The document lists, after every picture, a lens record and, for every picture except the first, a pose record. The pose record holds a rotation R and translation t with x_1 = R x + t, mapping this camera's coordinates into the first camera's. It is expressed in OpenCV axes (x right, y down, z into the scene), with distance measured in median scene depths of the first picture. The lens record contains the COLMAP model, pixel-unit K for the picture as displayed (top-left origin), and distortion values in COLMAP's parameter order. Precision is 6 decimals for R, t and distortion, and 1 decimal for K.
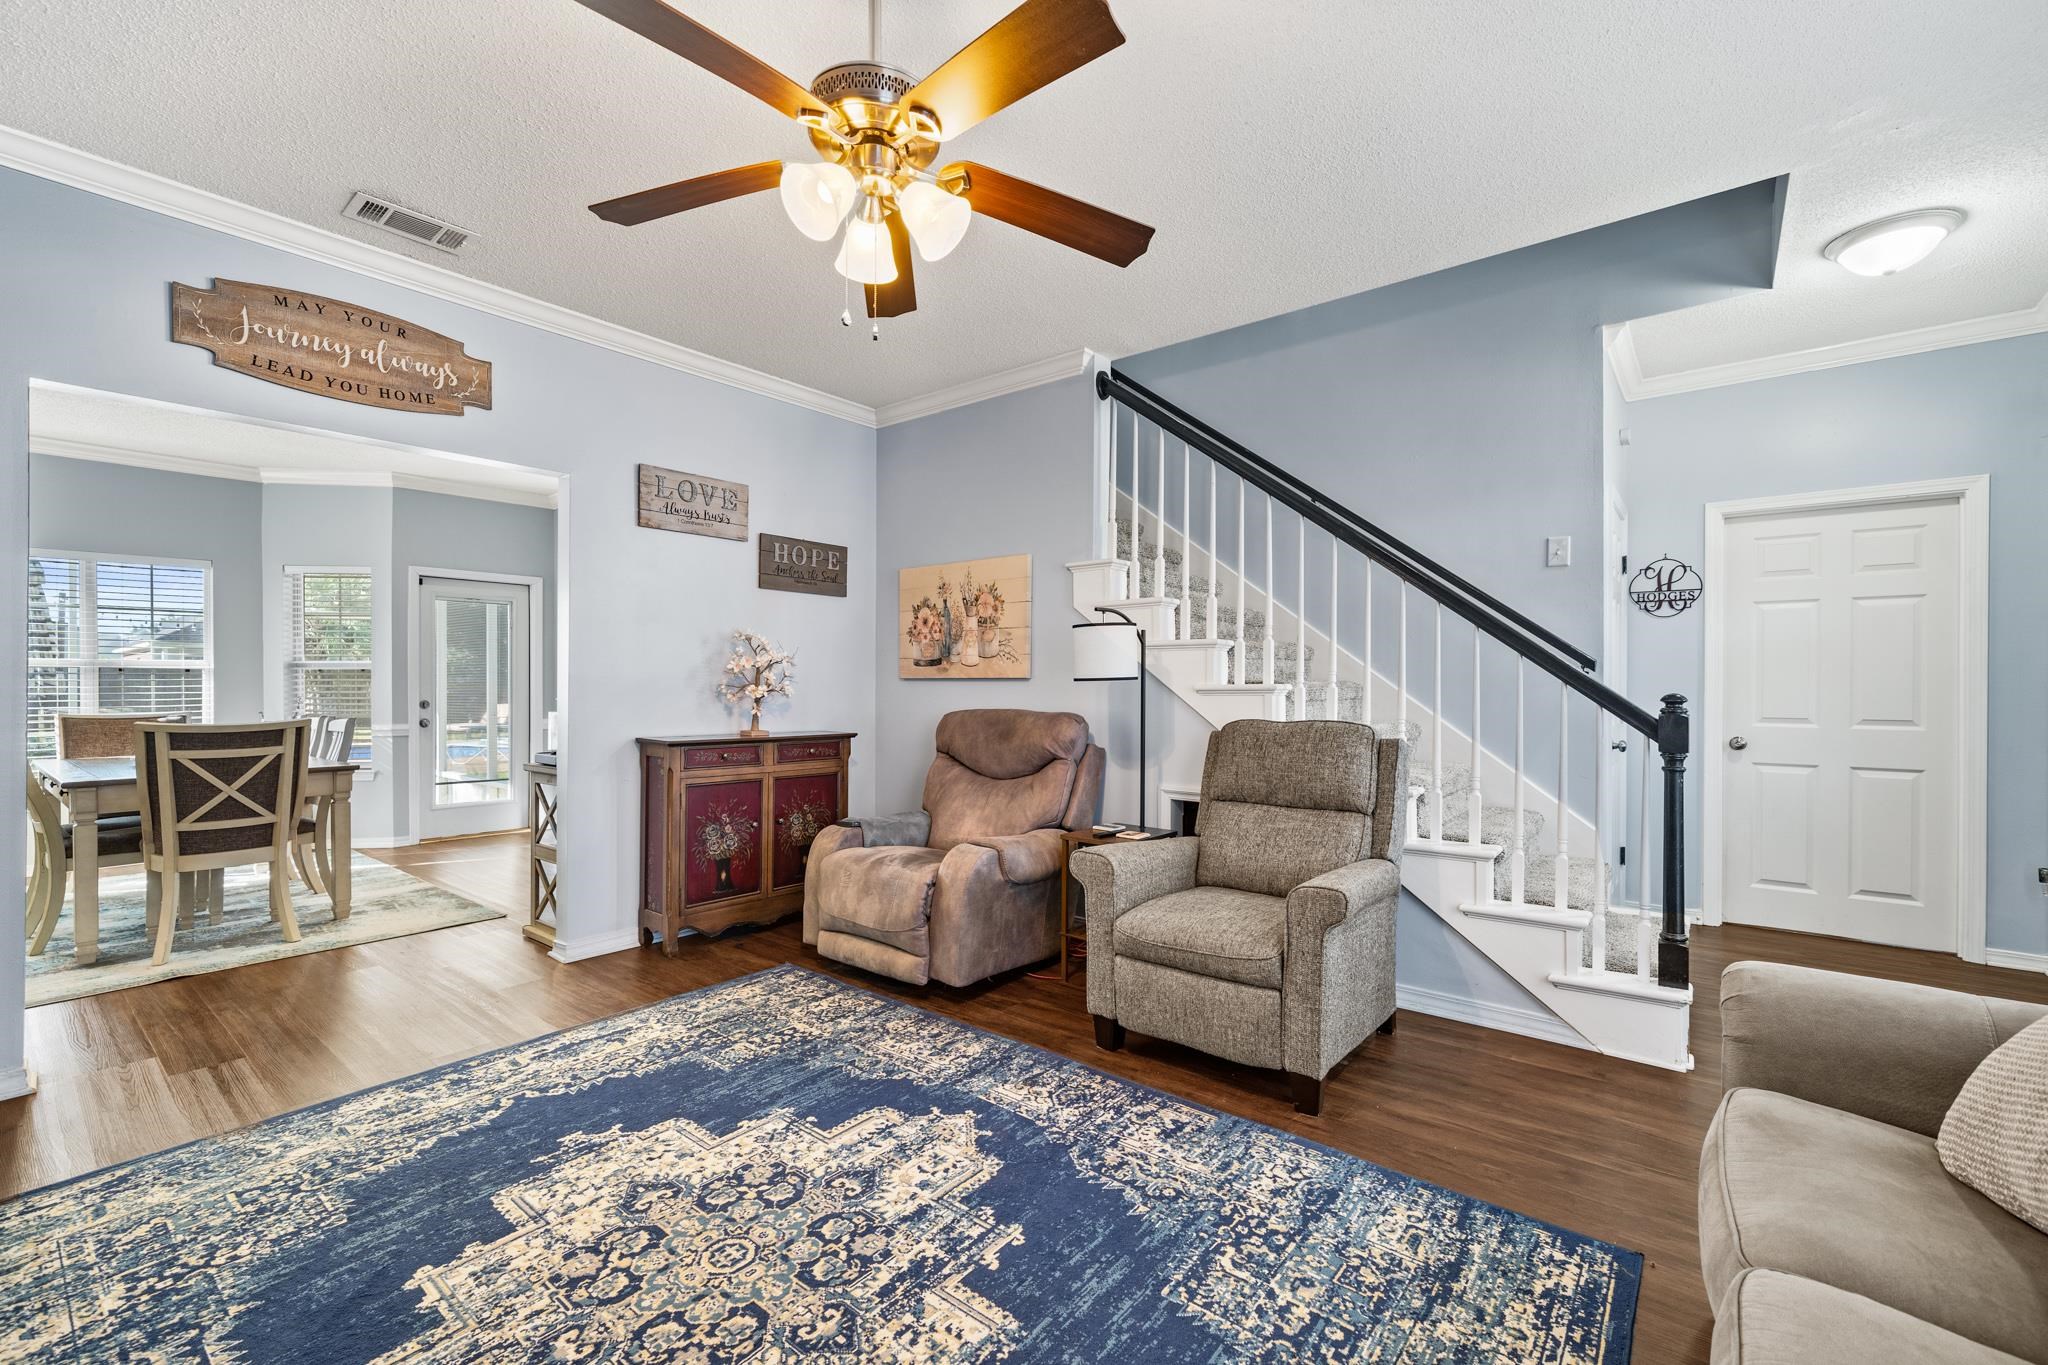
lens RADIAL K [[861.0, 0, 1017.4], [0, 861.0, 690.3], [0, 0, 1]] dist [-0.001193, -0.001087]
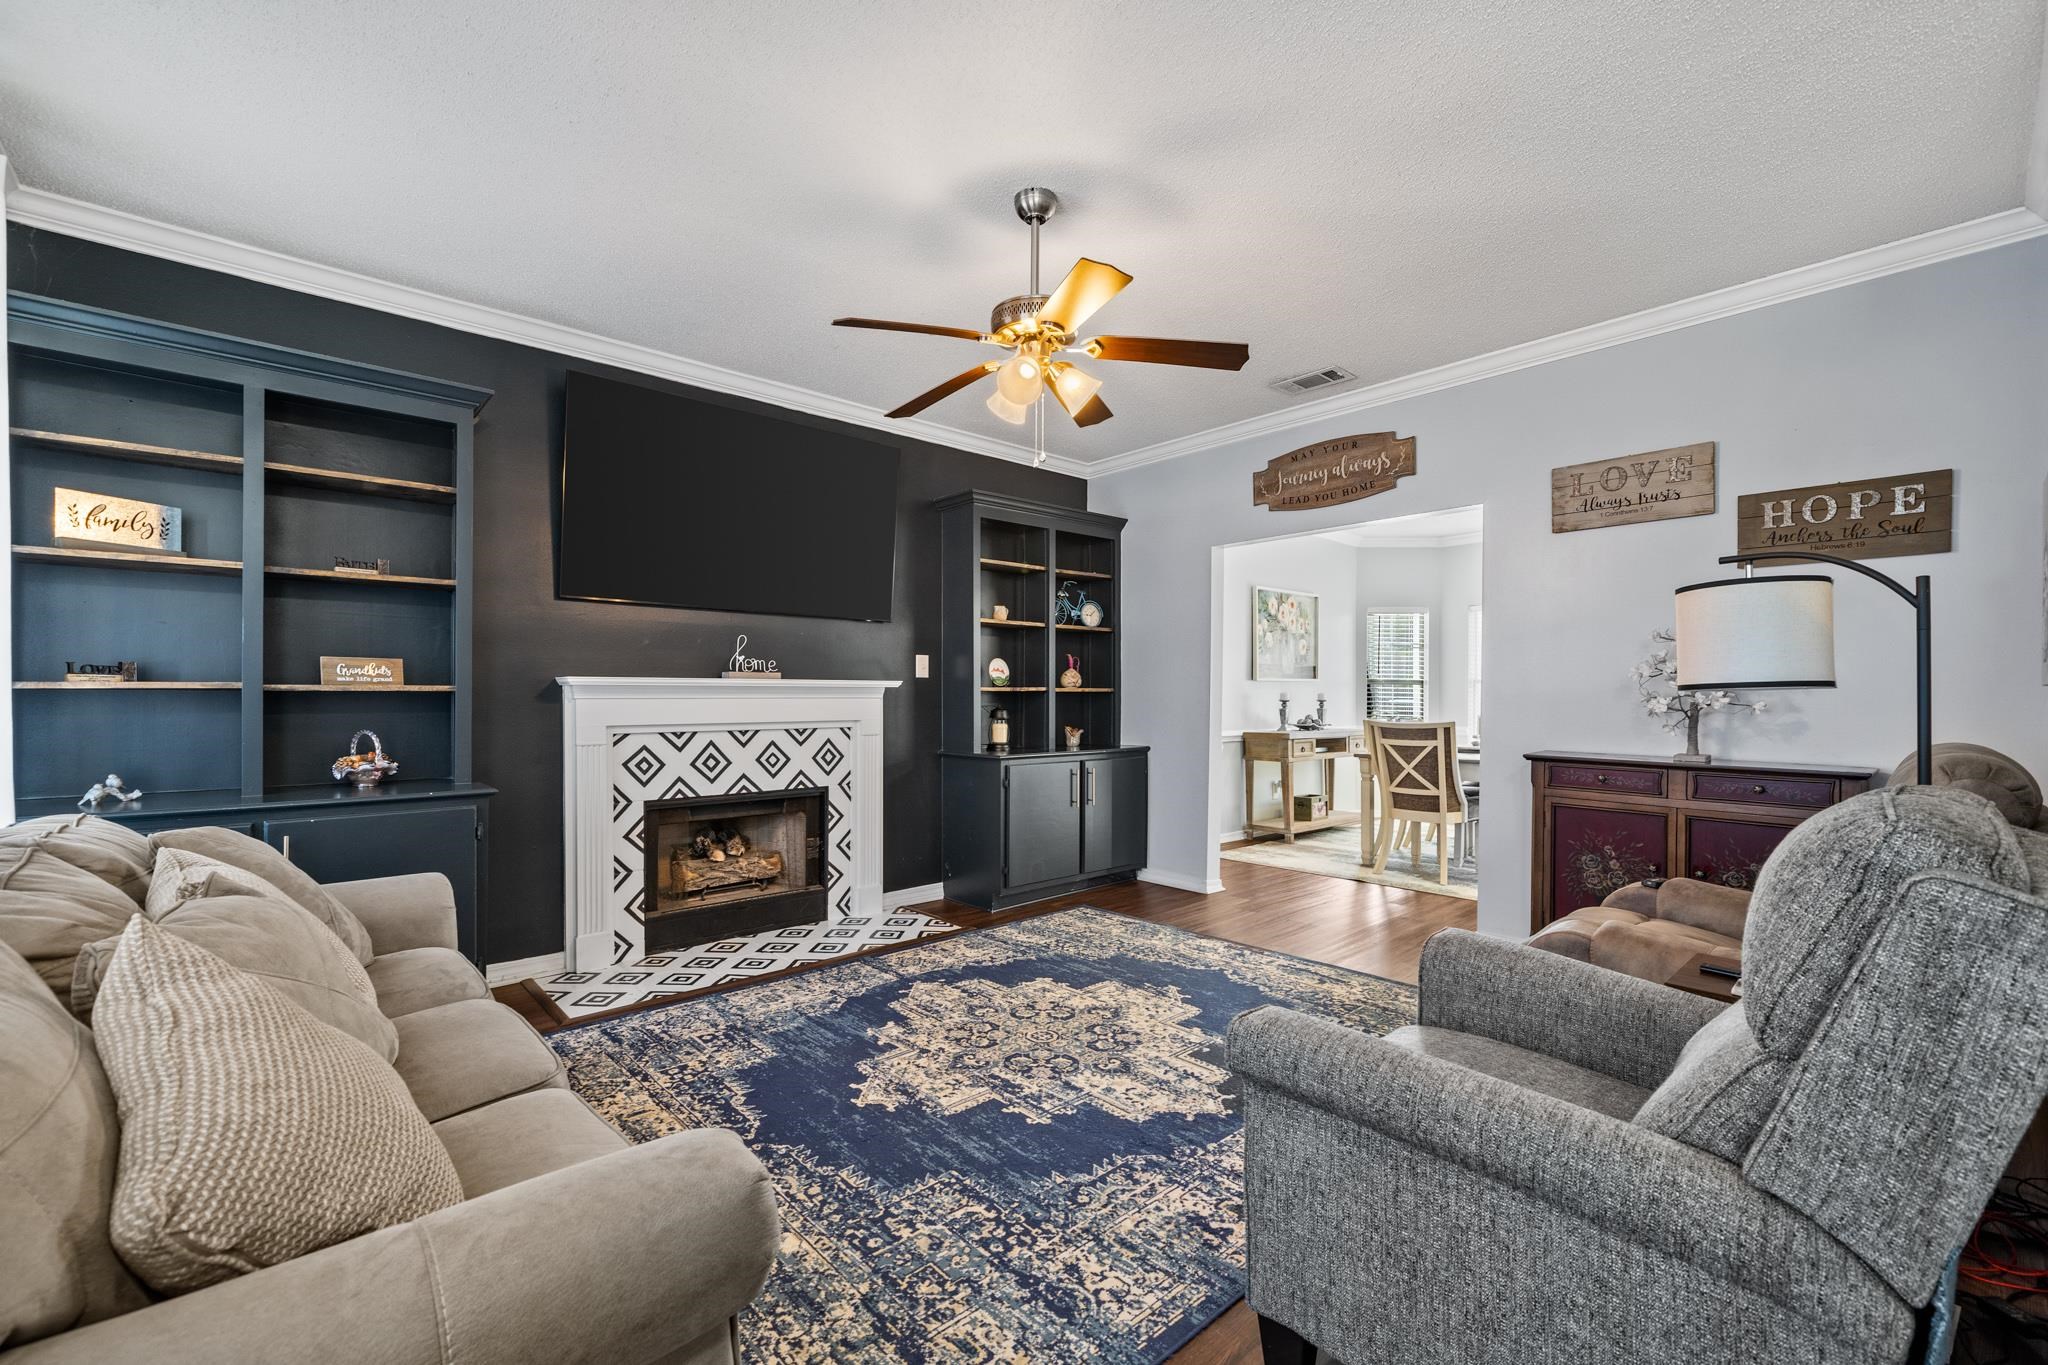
lens RADIAL K [[861.0, 0, 1026.8], [0, 861.0, 694.2], [0, 0, 1]] dist [-0.001193, -0.001087]
pose [[-0.146855, -0.000998, -0.989158, 1.148917], [-0.005439, 0.999985, -0.000202, -0.010414], [0.989143, 0.005350, -0.146858, 1.043227]]
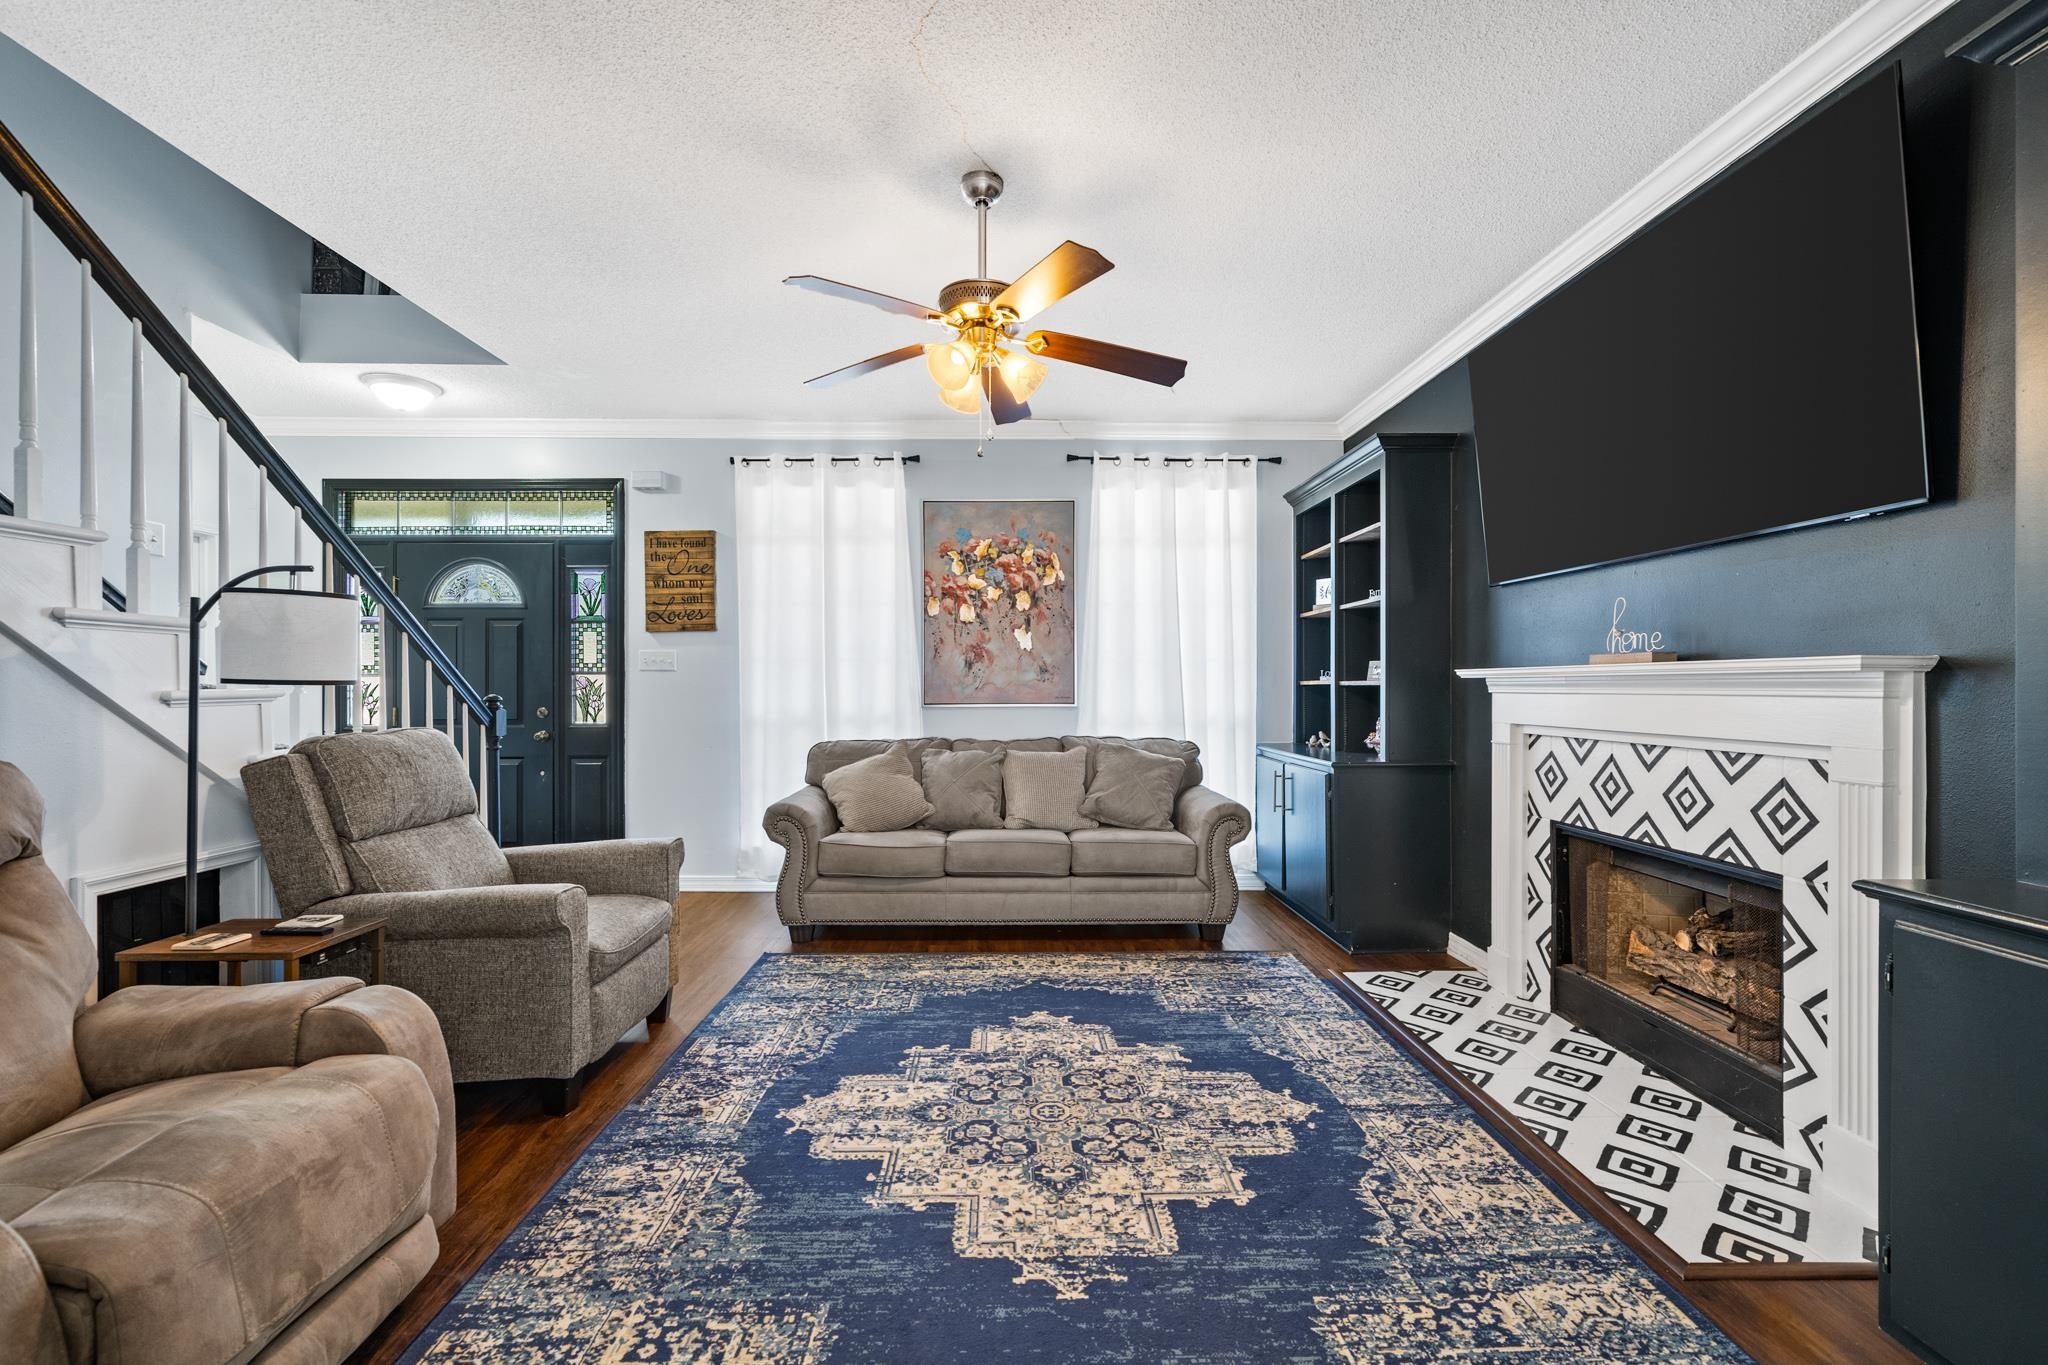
lens RADIAL K [[861.0, 0, 1014.3], [0, 861.0, 681.0], [0, 0, 1]] dist [-0.001193, -0.001087]
pose [[-0.644178, 0.004353, 0.764864, -1.152665], [0.003070, 0.999990, -0.003106, -0.016320], [-0.764870, 0.000347, -0.644185, 1.649724]]
